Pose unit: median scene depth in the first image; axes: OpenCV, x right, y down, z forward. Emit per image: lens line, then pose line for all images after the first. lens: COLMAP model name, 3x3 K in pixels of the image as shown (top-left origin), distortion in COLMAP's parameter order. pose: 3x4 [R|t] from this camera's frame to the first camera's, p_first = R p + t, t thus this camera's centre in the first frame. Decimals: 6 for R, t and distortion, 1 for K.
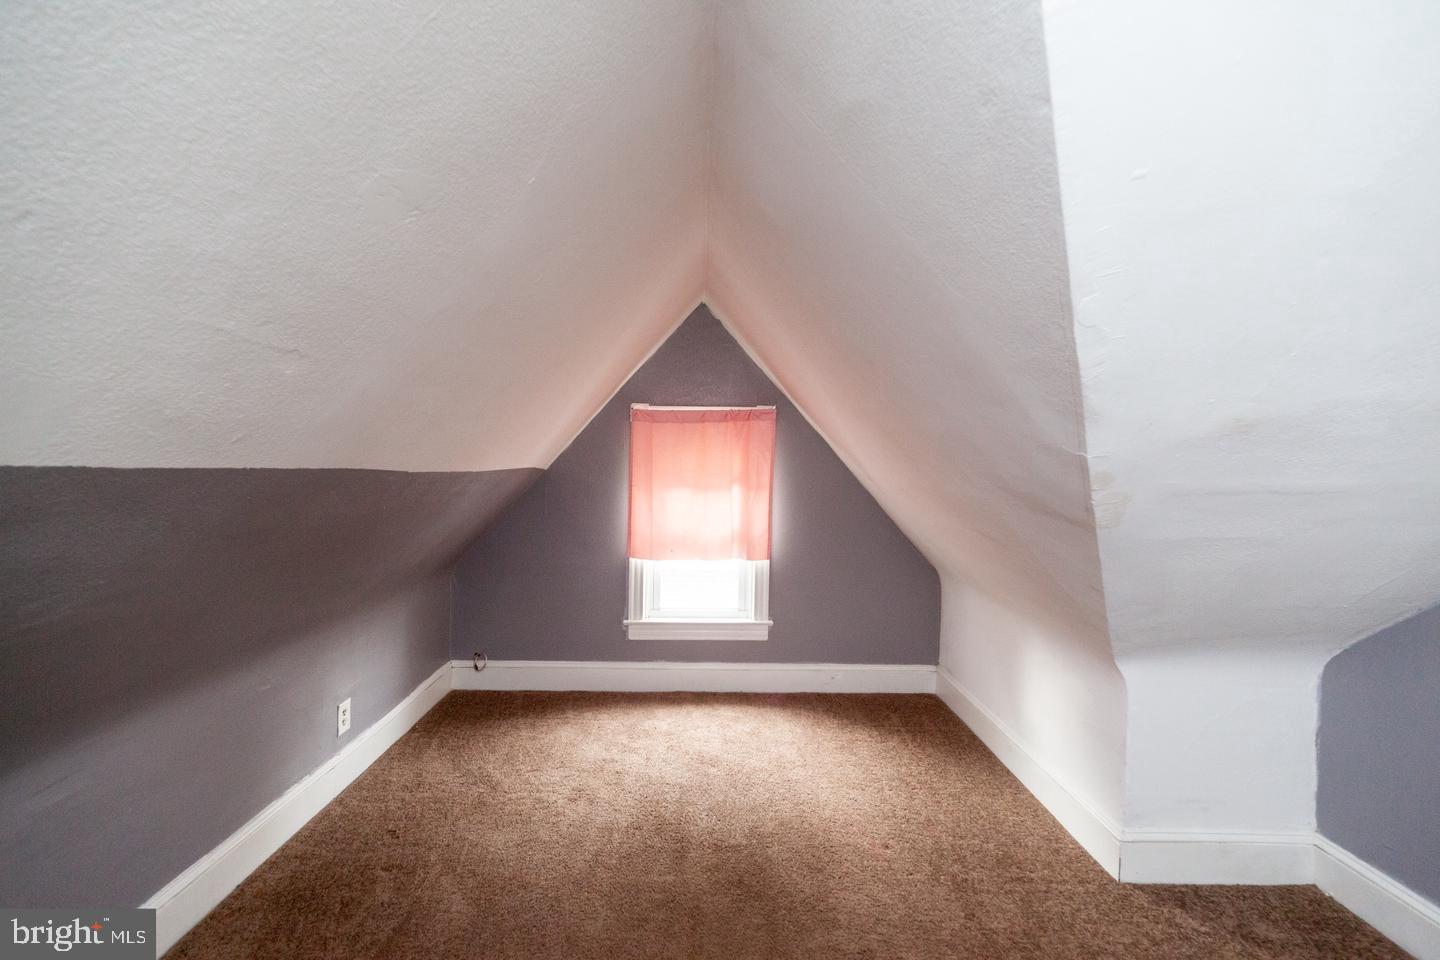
lens RADIAL K [[613.3, 0, 720.0], [0, 613.3, 480.0], [0, 0, 1]] dist [0.001435, 0.000311]
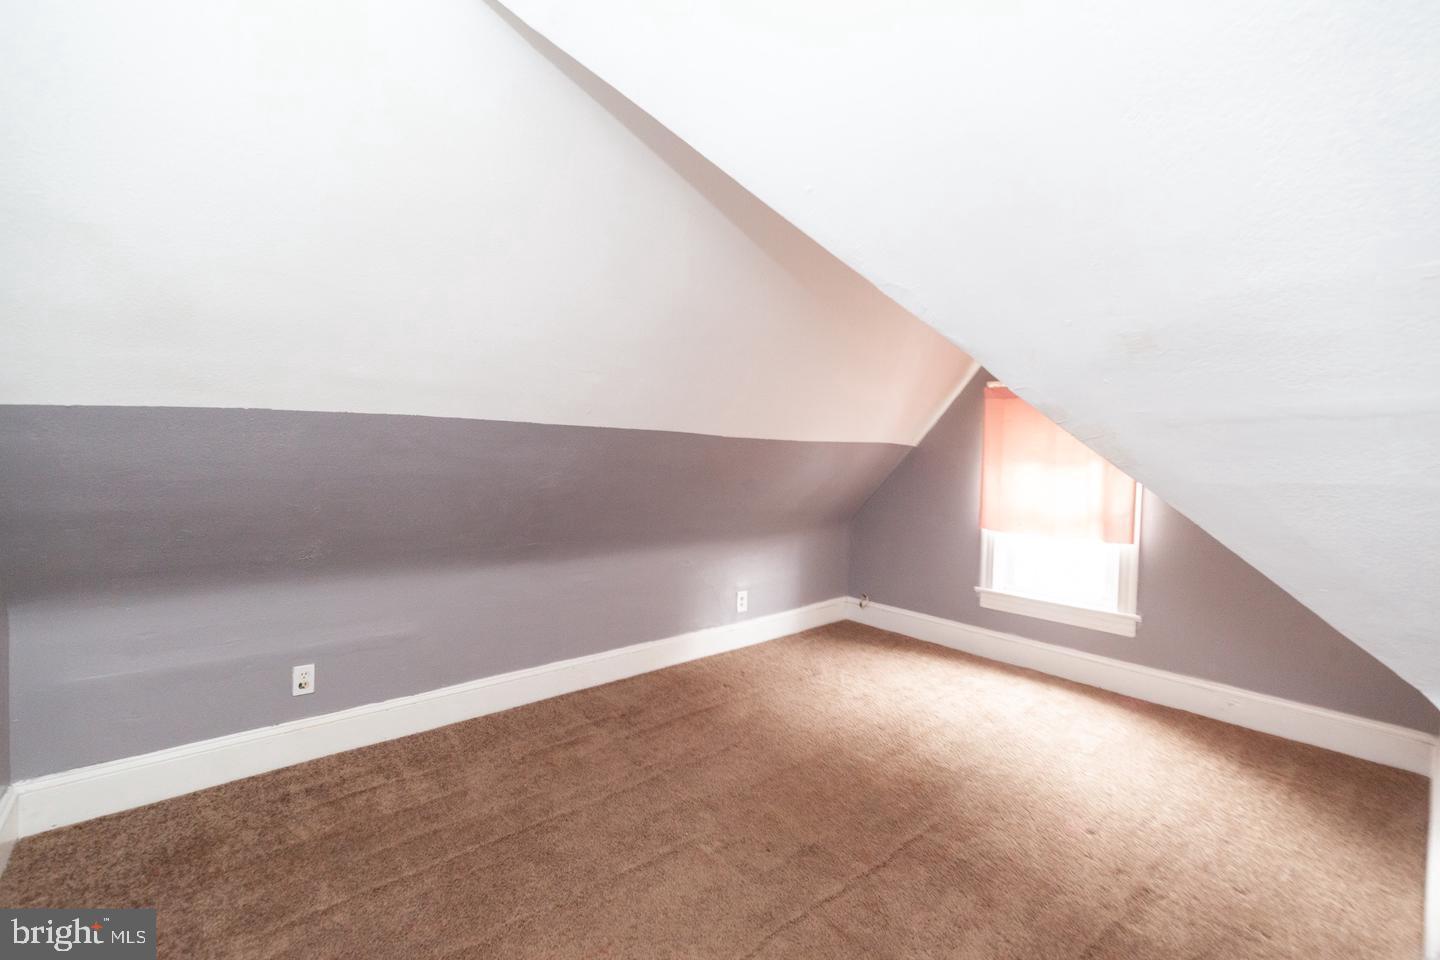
lens RADIAL K [[613.3, 0, 720.0], [0, 613.3, 480.0], [0, 0, 1]] dist [0.001435, 0.000311]
pose [[0.631910, 0.028383, -0.774522, 0.391864], [-0.026825, 0.999531, 0.014743, 0.040134], [0.774578, 0.011460, 0.632375, -0.020746]]
